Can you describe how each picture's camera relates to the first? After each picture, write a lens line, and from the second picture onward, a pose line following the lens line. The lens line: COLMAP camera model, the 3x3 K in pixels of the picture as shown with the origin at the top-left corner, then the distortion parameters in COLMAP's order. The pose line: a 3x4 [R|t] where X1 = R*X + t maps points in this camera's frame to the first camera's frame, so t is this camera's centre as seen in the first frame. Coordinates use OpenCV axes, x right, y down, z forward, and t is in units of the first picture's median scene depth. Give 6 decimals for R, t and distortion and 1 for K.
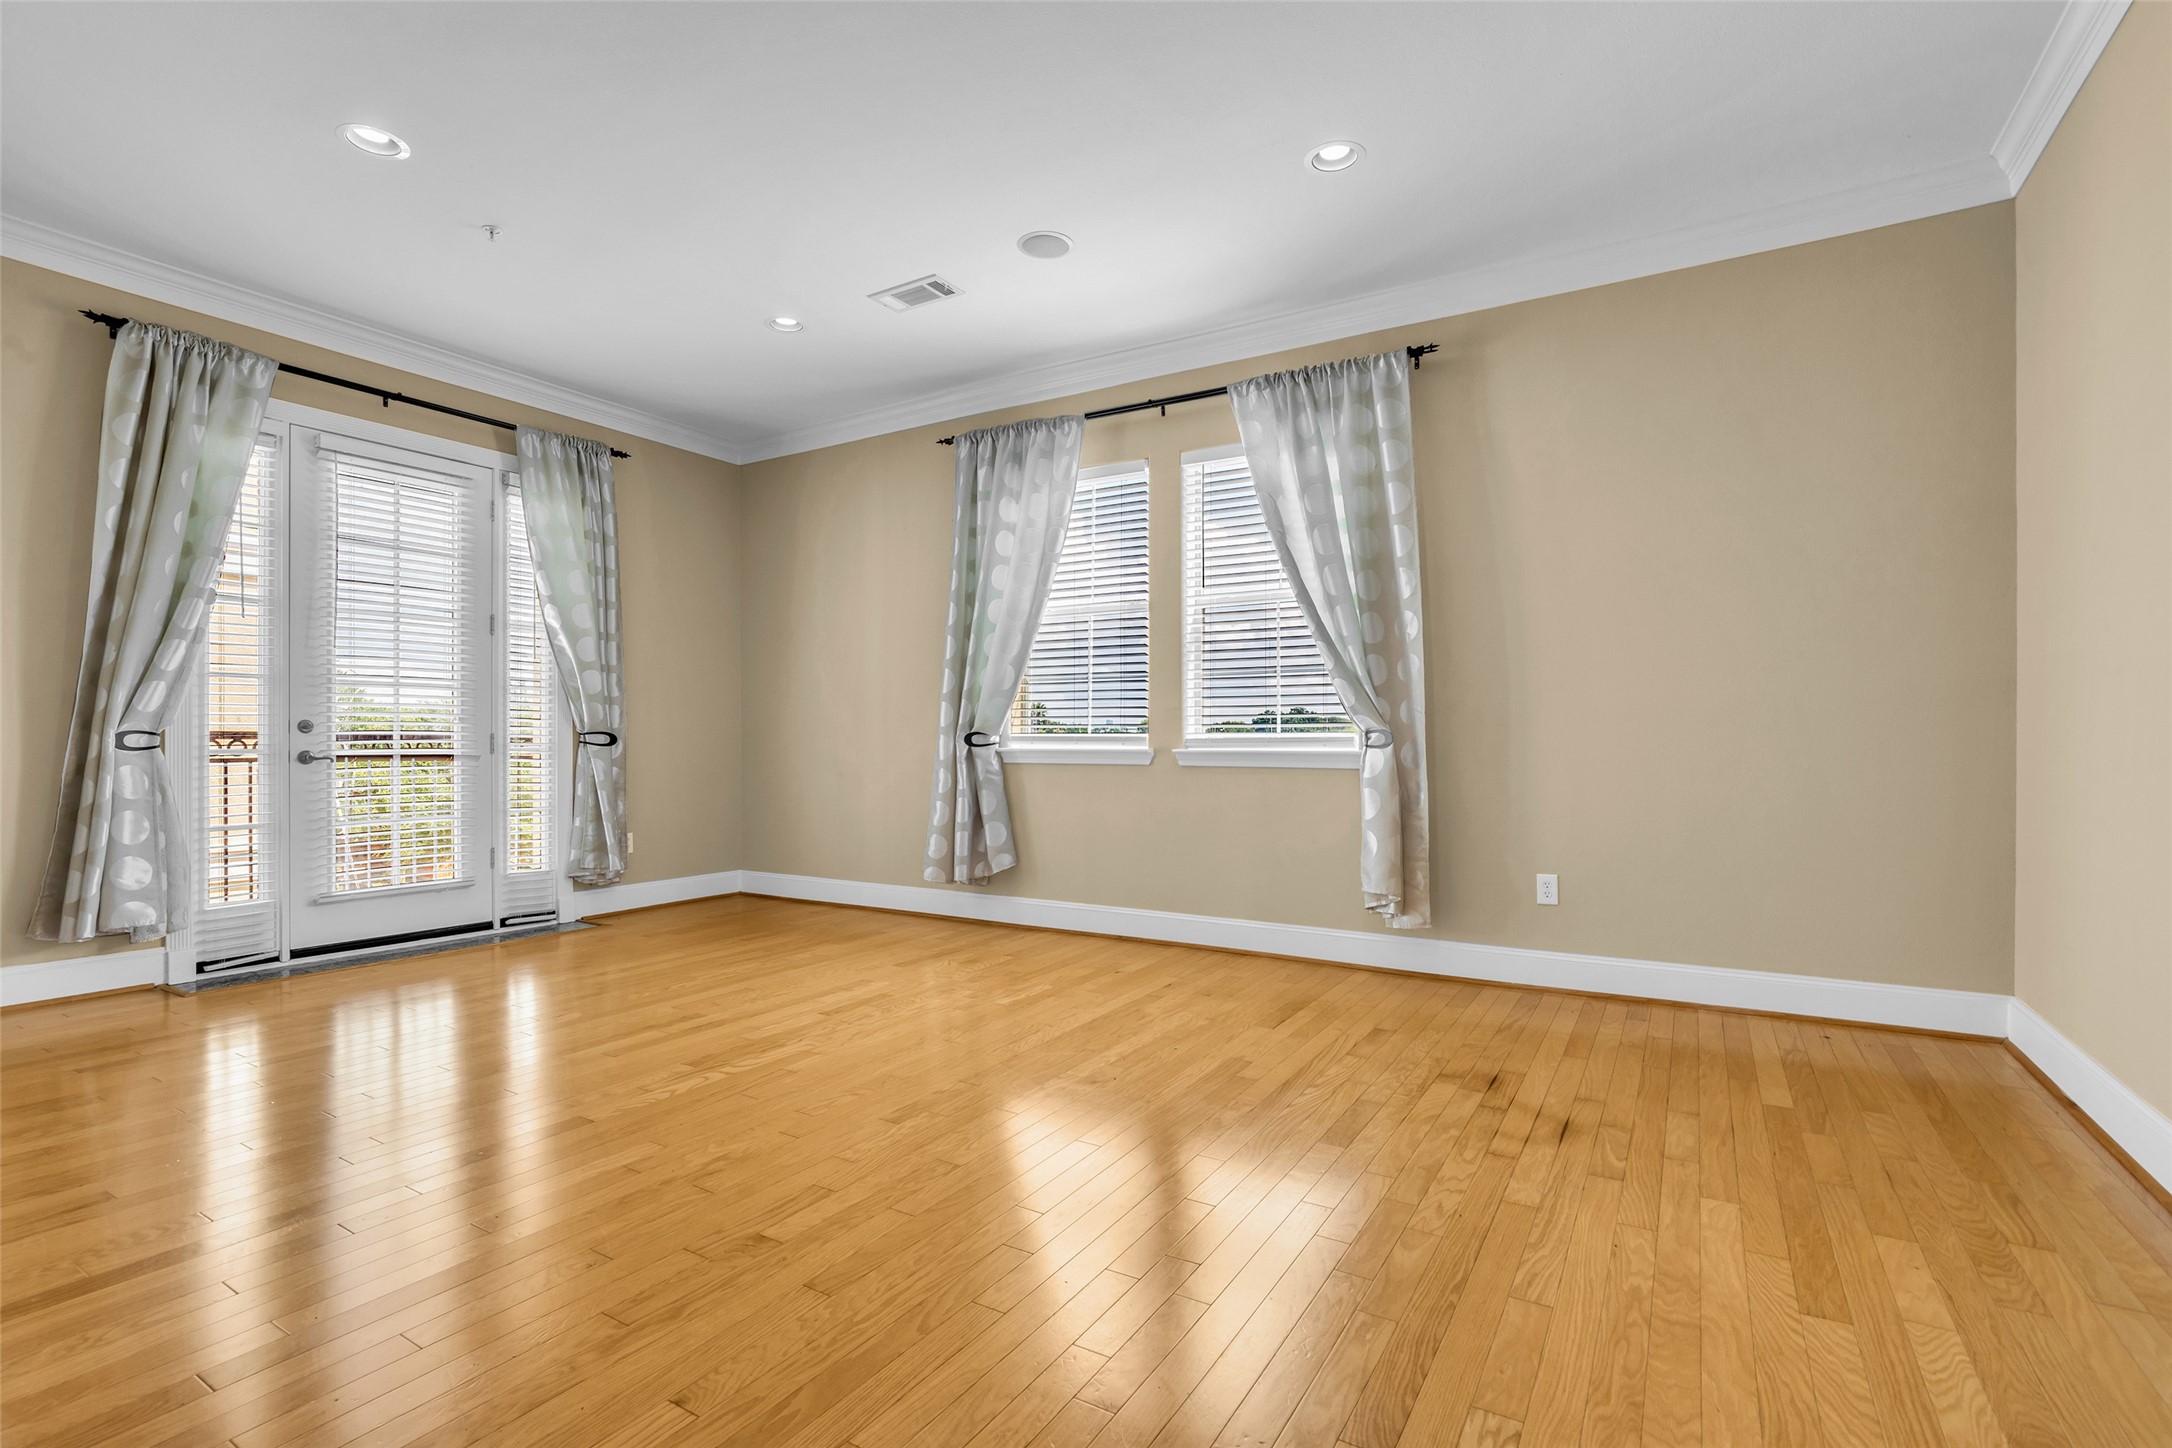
lens RADIAL K [[1014.0, 0, 1080.4], [0, 1014.0, 733.5], [0, 0, 1]] dist [-0.002635, -0.000406]
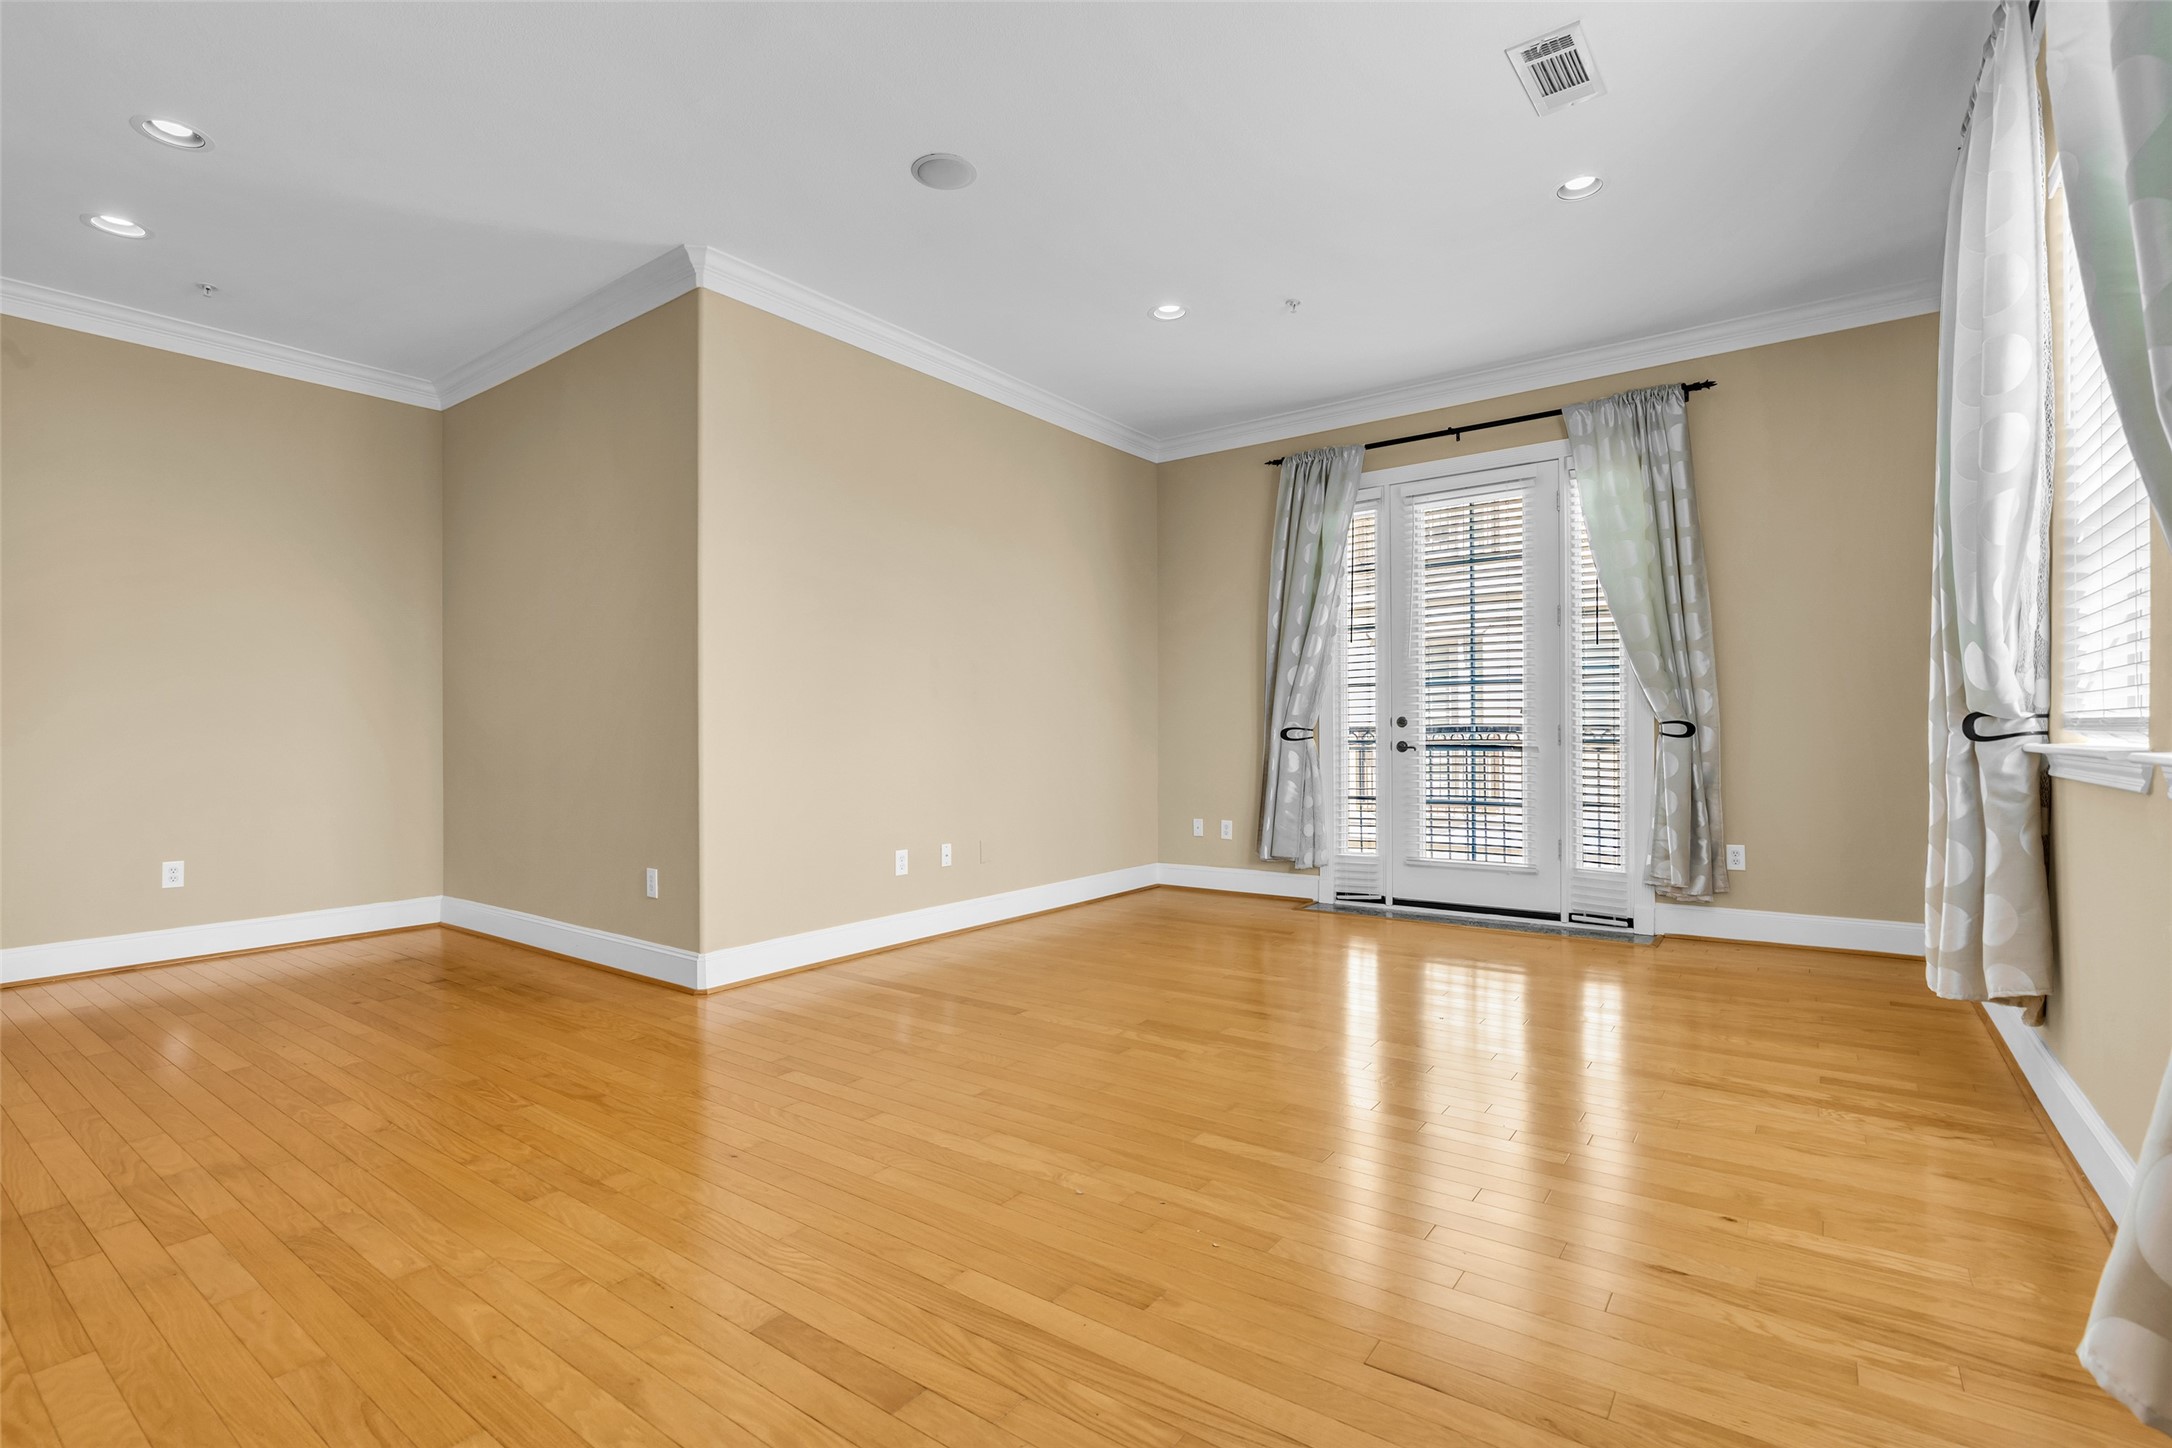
lens RADIAL K [[1011.3, 0, 1086.0], [0, 1011.3, 724.0], [0, 0, 1]] dist [-0.006595, -0.000591]
pose [[-0.088948, -0.009674, -0.995989, 0.477005], [0.014926, 0.999828, -0.011045, 0.003482], [0.995924, -0.015849, -0.088788, 0.665513]]
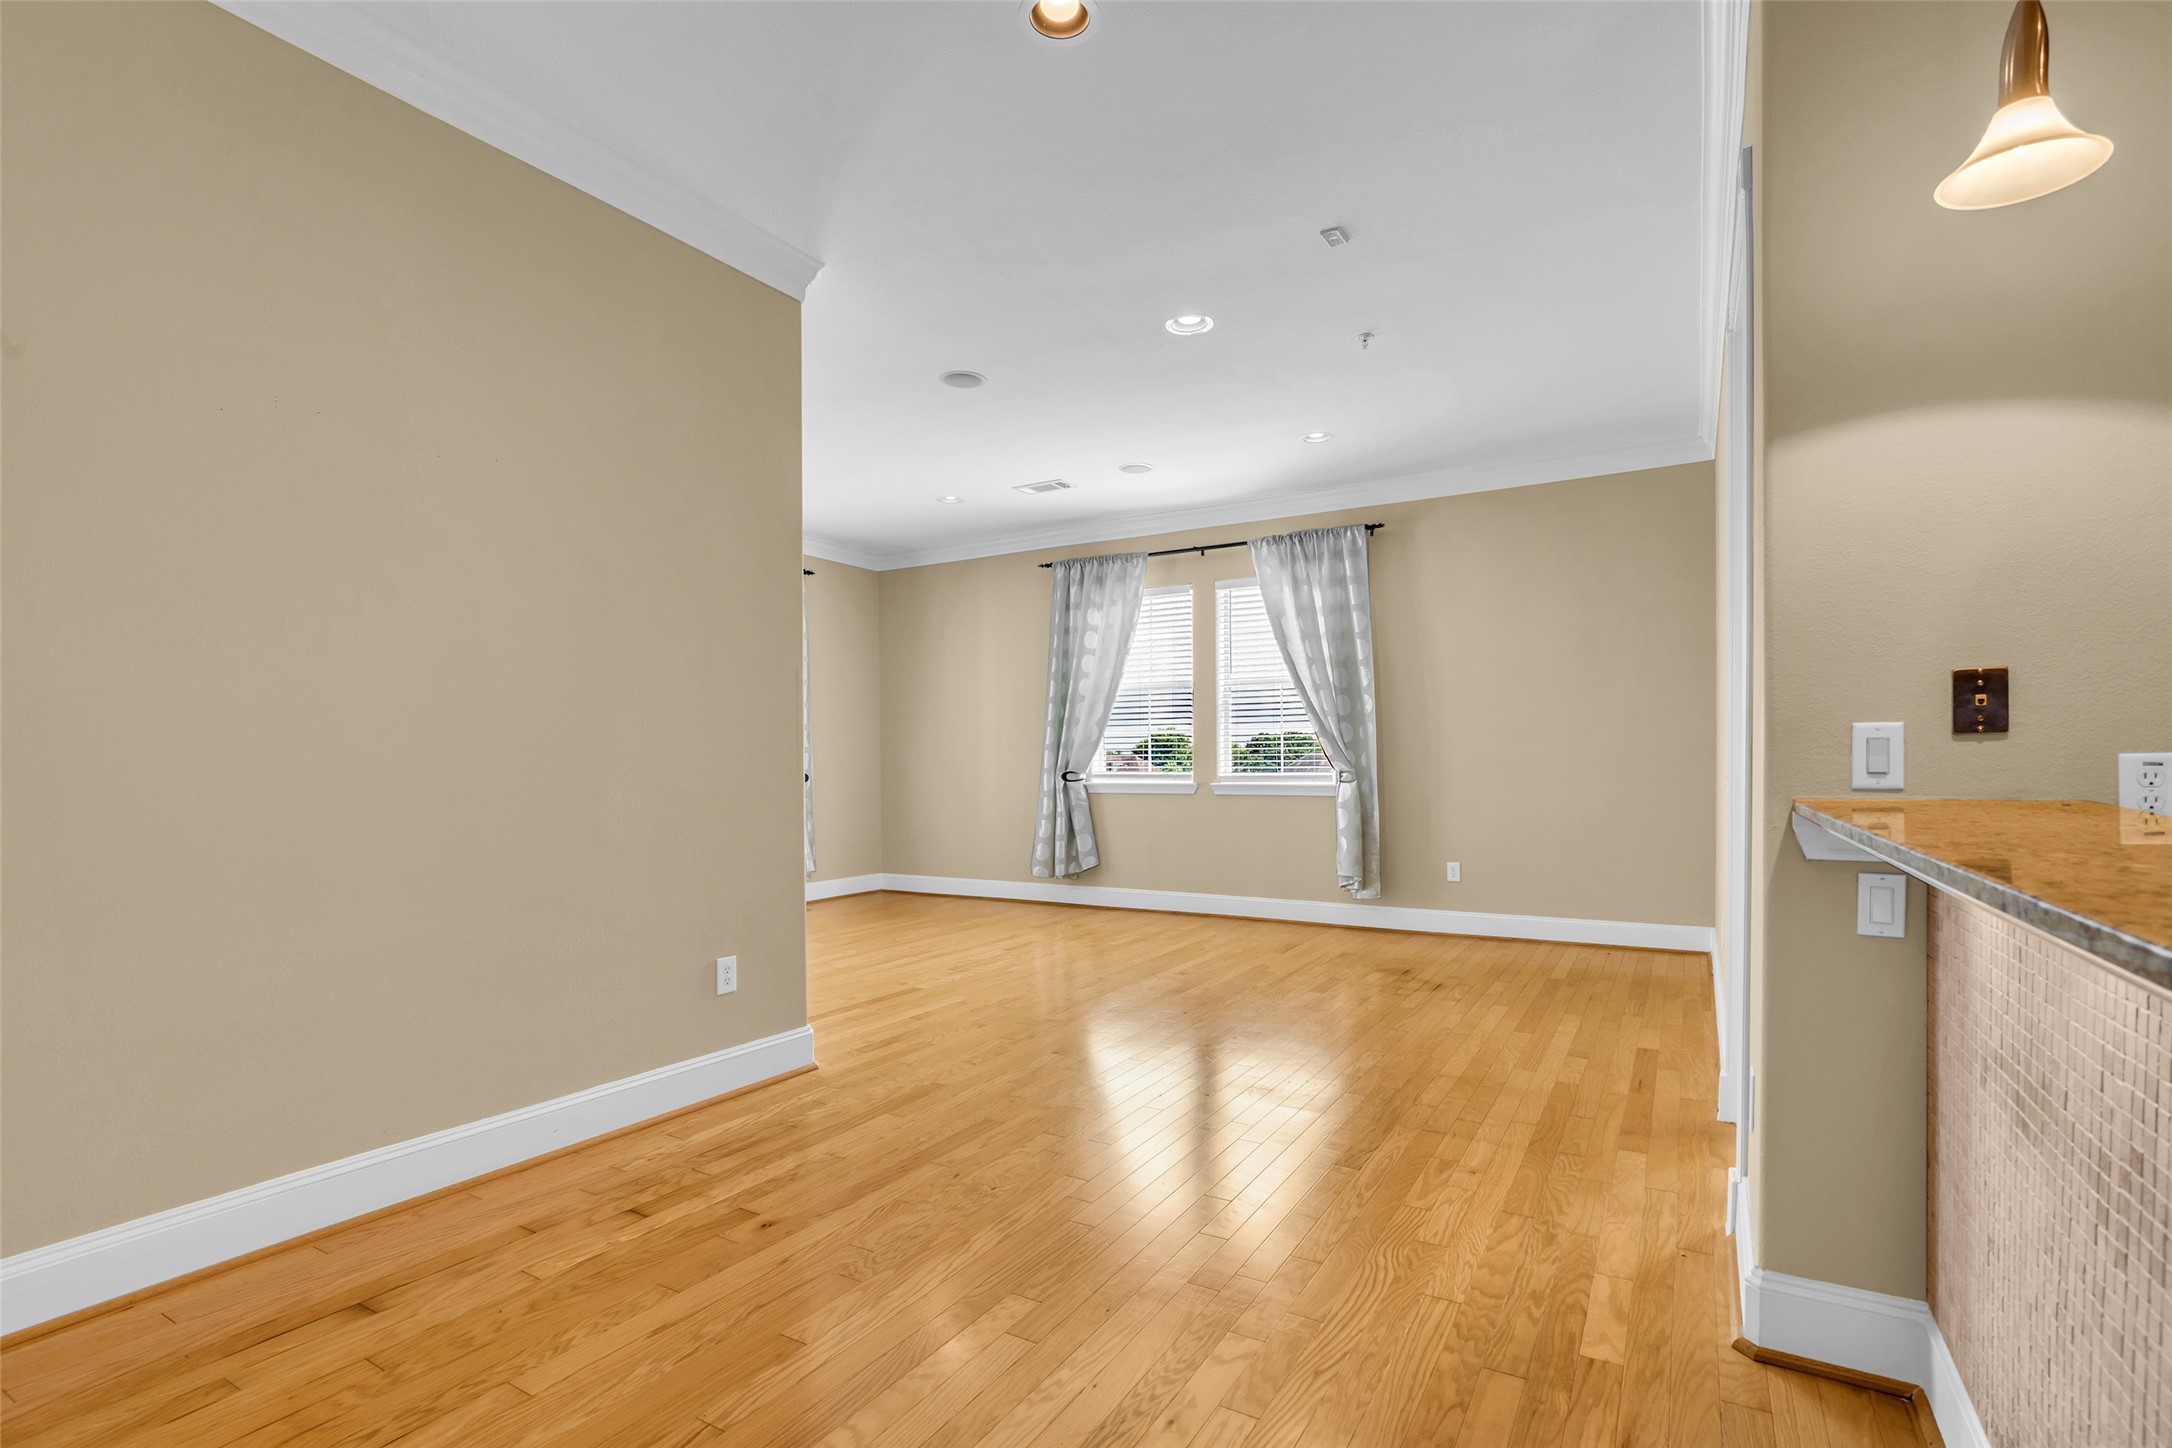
lens RADIAL K [[1022.7, 0, 1088.8], [0, 1022.7, 765.9], [0, 0, 1]] dist [-0.001036, -0.000086]
pose [[0.999850, -0.005938, 0.016278, -0.109773], [0.005787, 0.999940, 0.009283, -0.024474], [-0.016332, -0.009187, 0.999824, -0.482544]]
